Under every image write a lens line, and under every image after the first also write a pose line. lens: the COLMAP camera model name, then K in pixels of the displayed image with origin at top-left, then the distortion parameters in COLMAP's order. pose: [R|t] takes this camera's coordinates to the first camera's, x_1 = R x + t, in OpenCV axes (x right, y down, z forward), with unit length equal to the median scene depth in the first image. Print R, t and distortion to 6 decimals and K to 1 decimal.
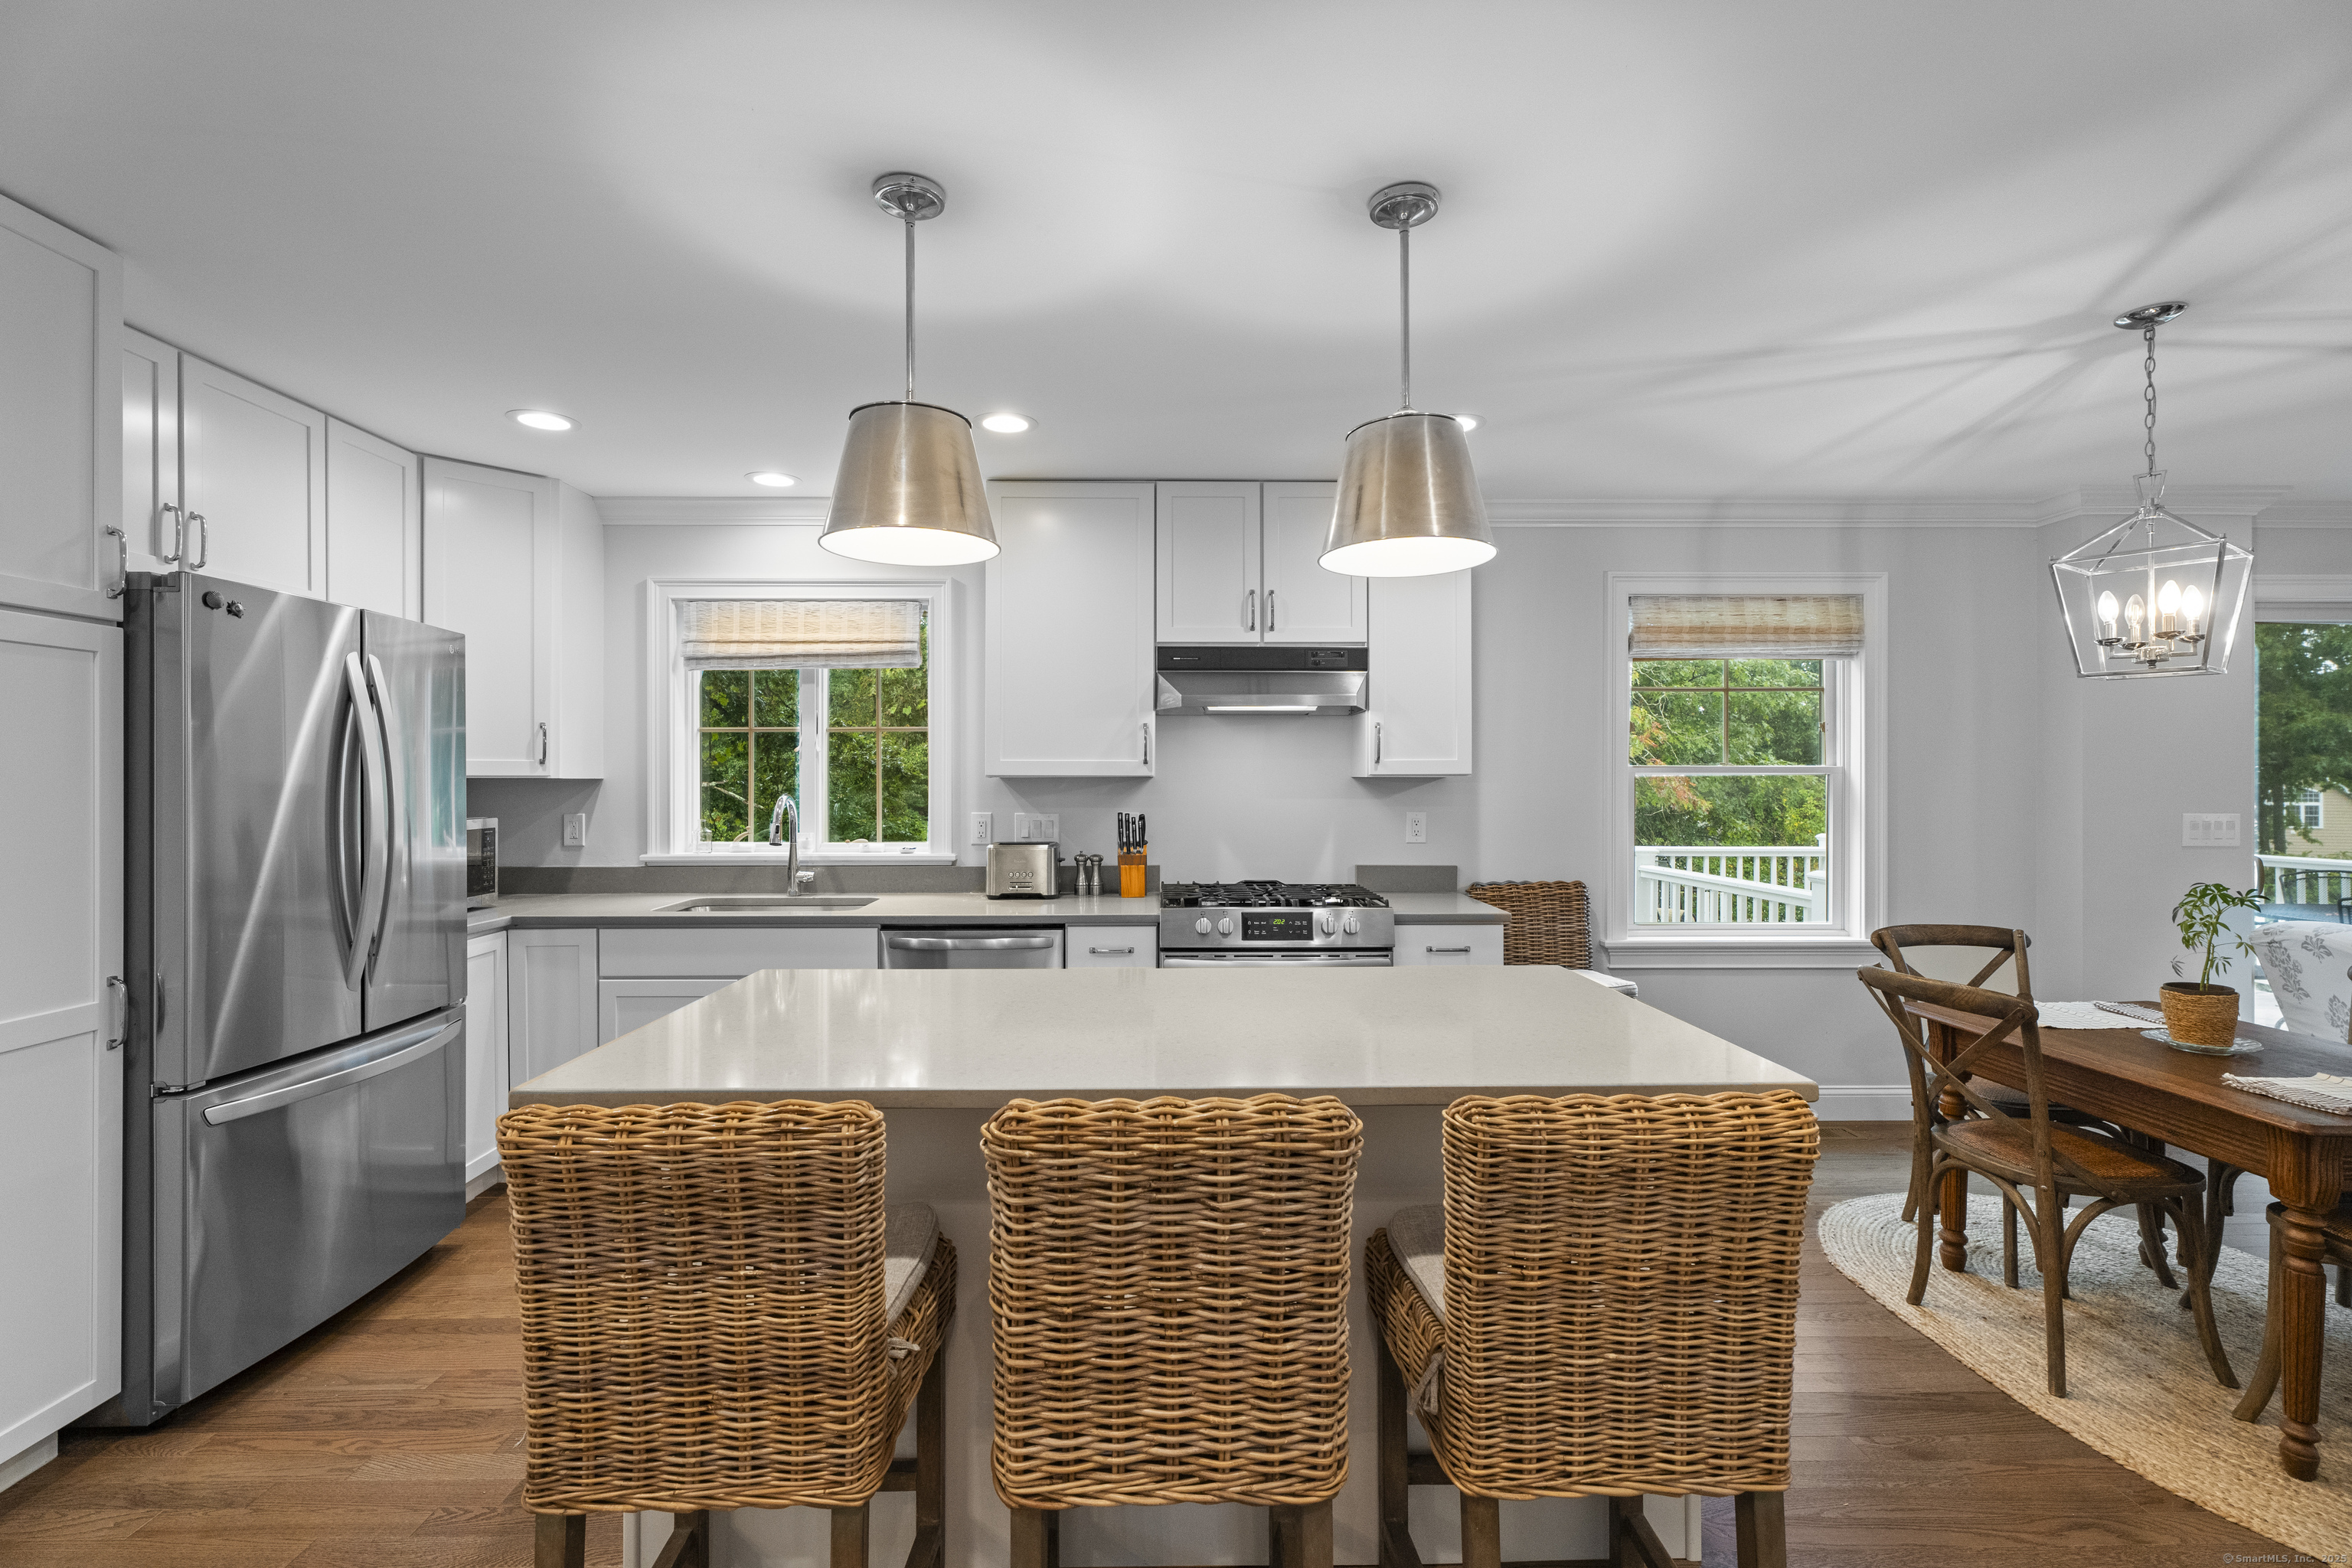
lens RADIAL K [[1060.8, 0, 1182.3], [0, 1060.8, 792.3], [0, 0, 1]] dist [0.005450, 0.000983]
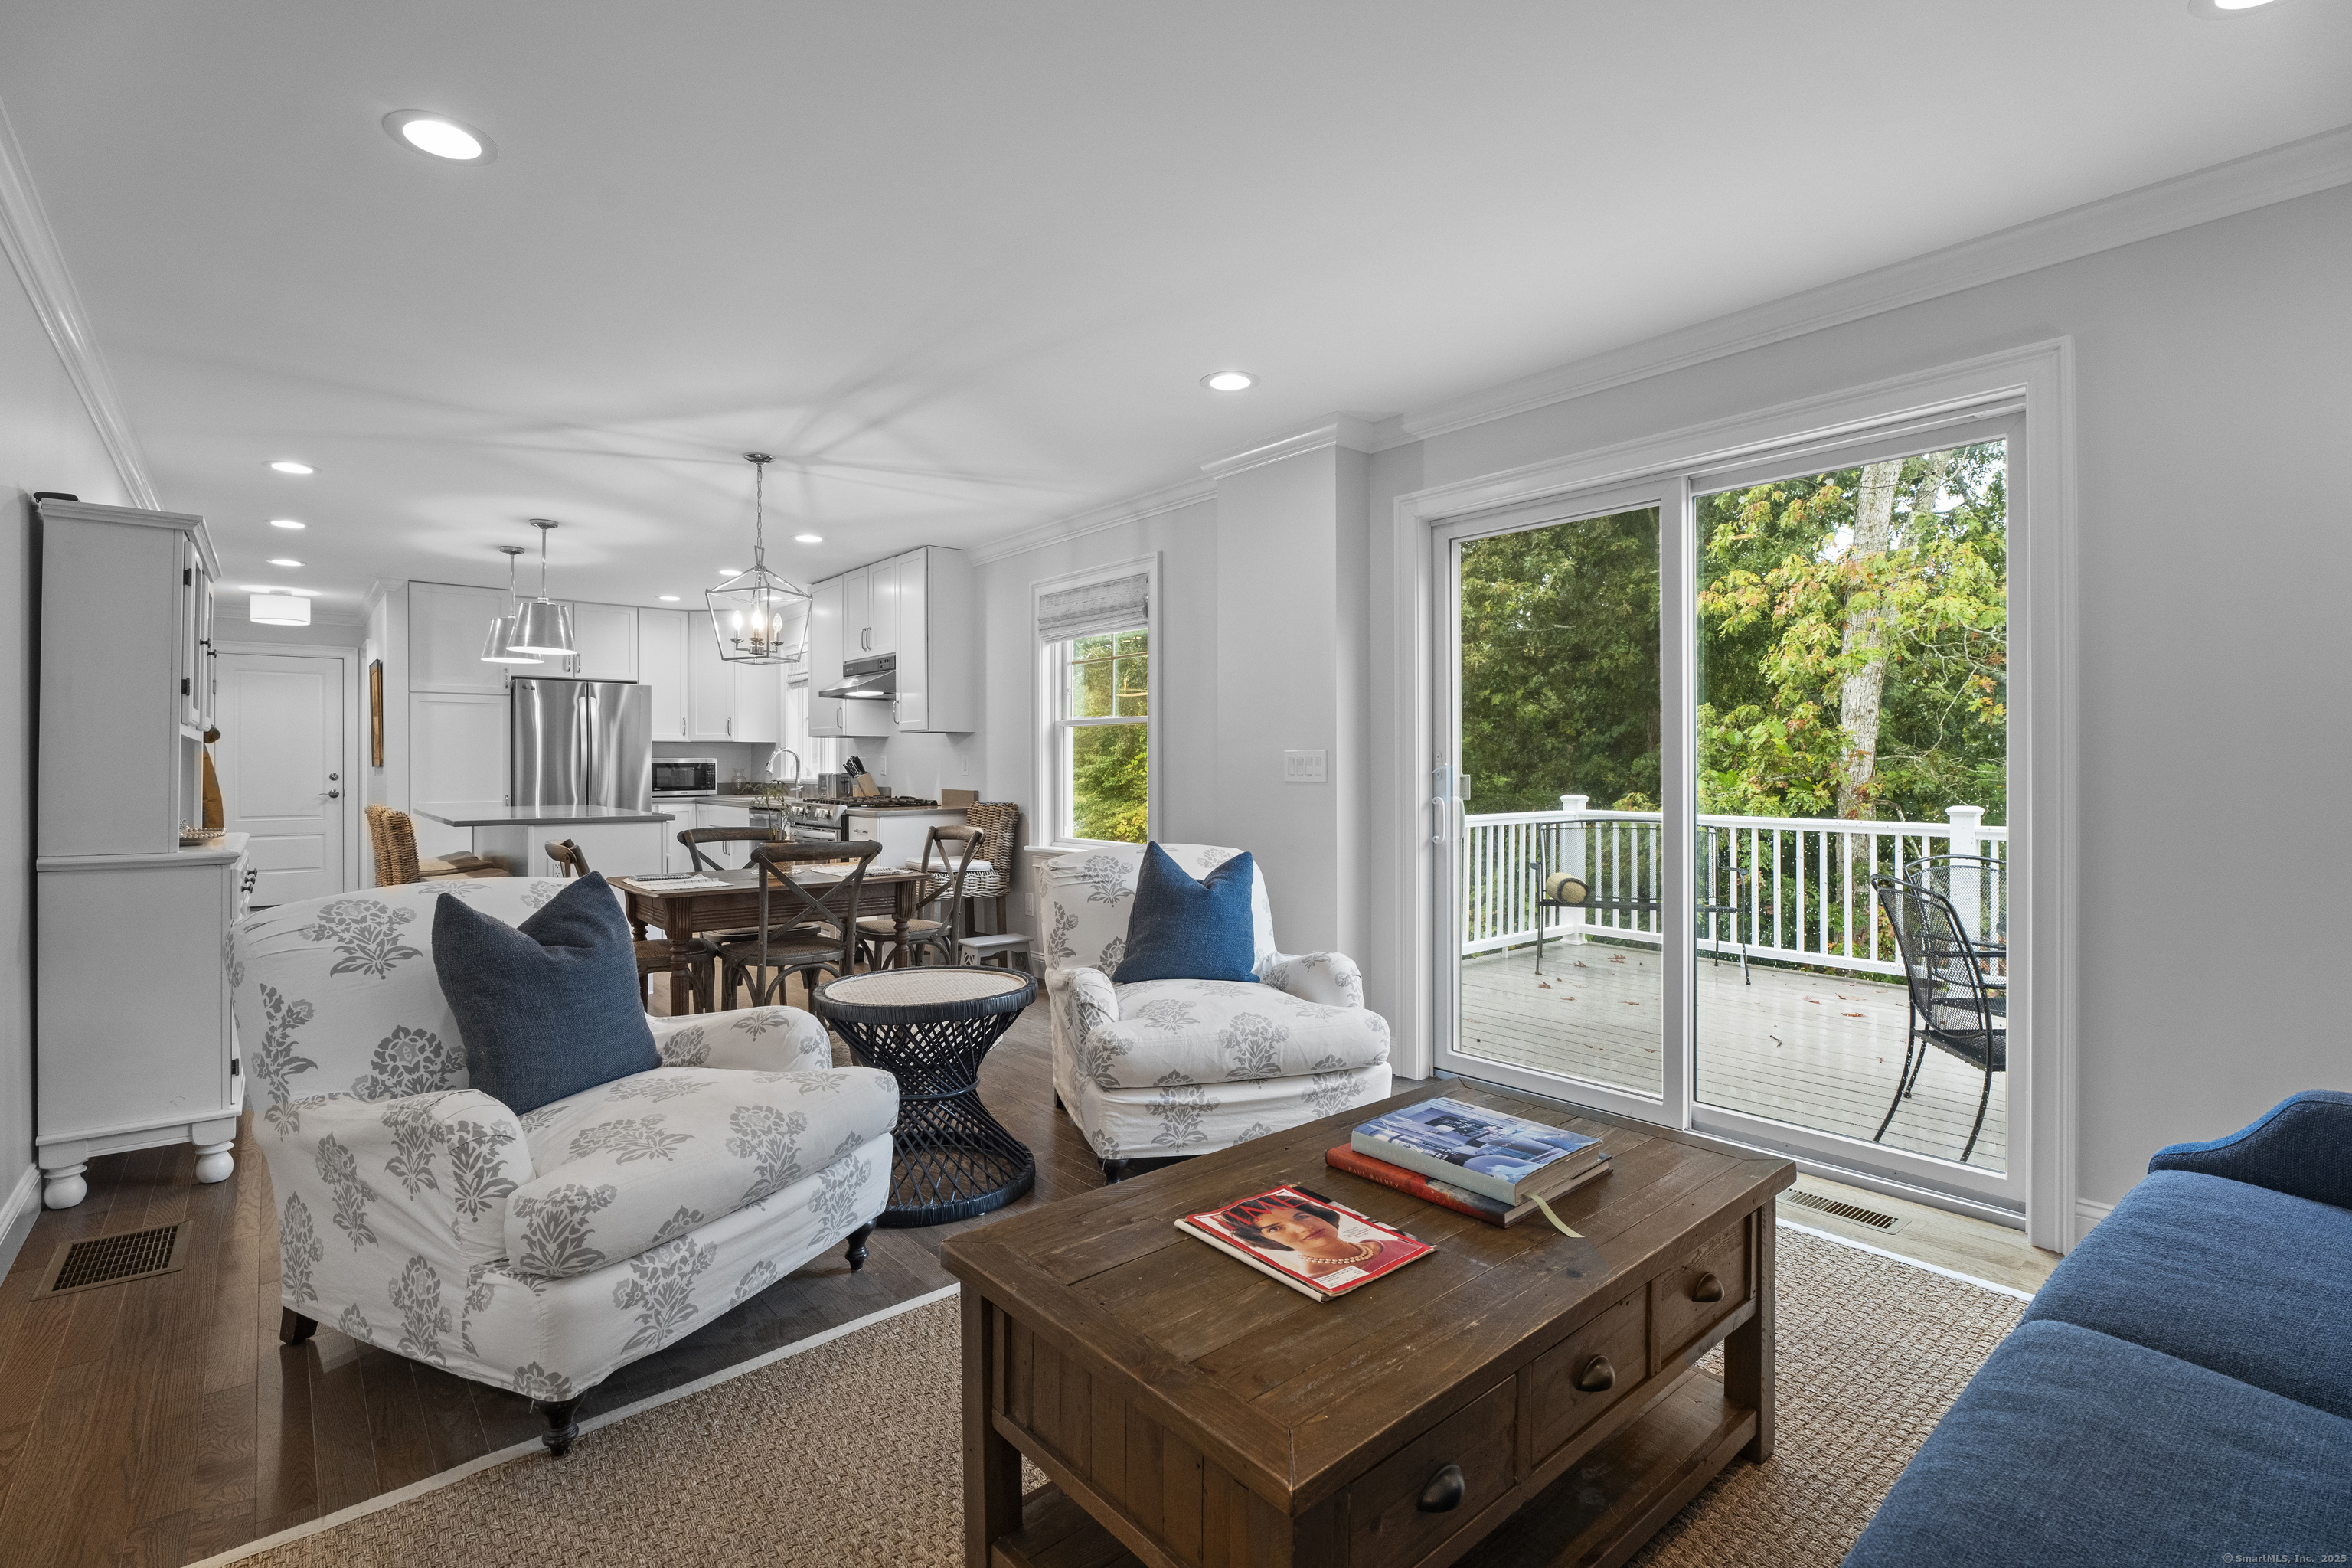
lens RADIAL K [[1060.8, 0, 1127.5], [0, 1060.8, 763.5], [0, 0, 1]] dist [0.005450, 0.000983]
pose [[0.610322, -0.001447, -0.792152, 1.654974], [-0.005765, 0.999964, -0.006269, 0.040852], [0.792133, 0.008393, 0.610291, 0.257967]]
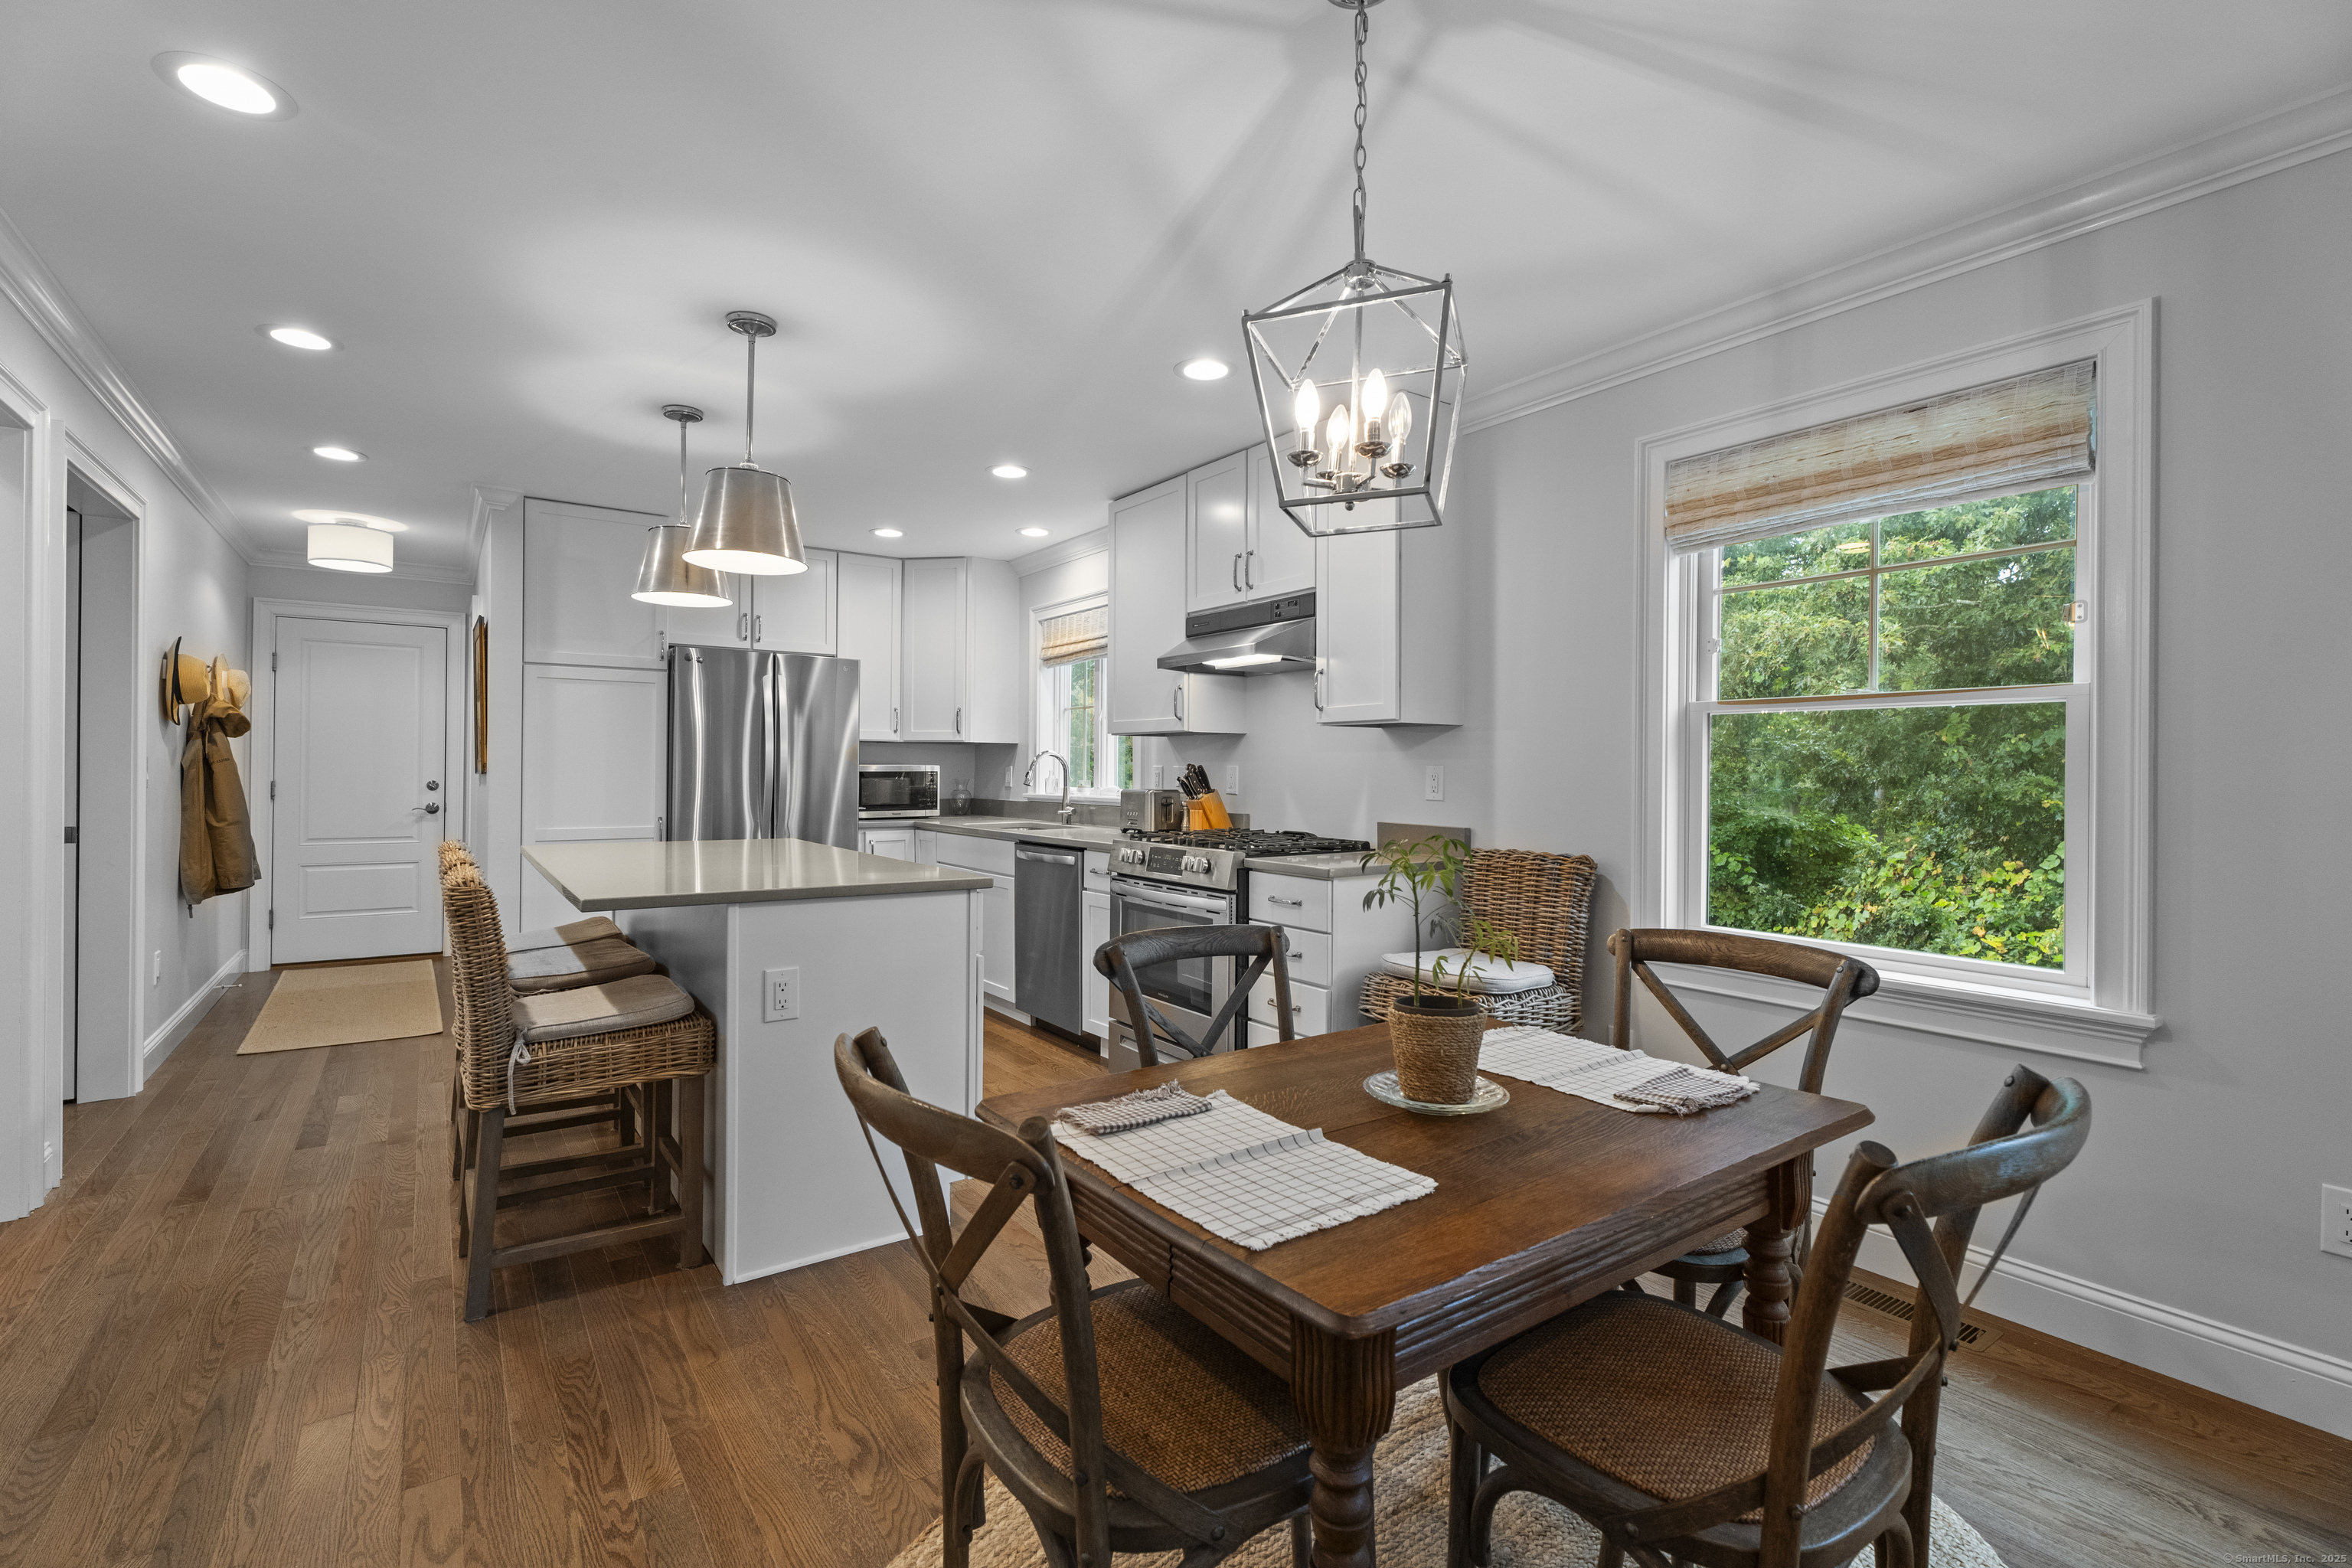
lens RADIAL K [[1060.8, 0, 1155.6], [0, 1060.8, 771.3], [0, 0, 1]] dist [0.005450, 0.000983]
pose [[0.550459, 0.004181, -0.834852, 0.865086], [-0.014537, 0.999884, -0.004578, 0.032561], [0.834736, 0.014656, 0.550456, 0.331697]]
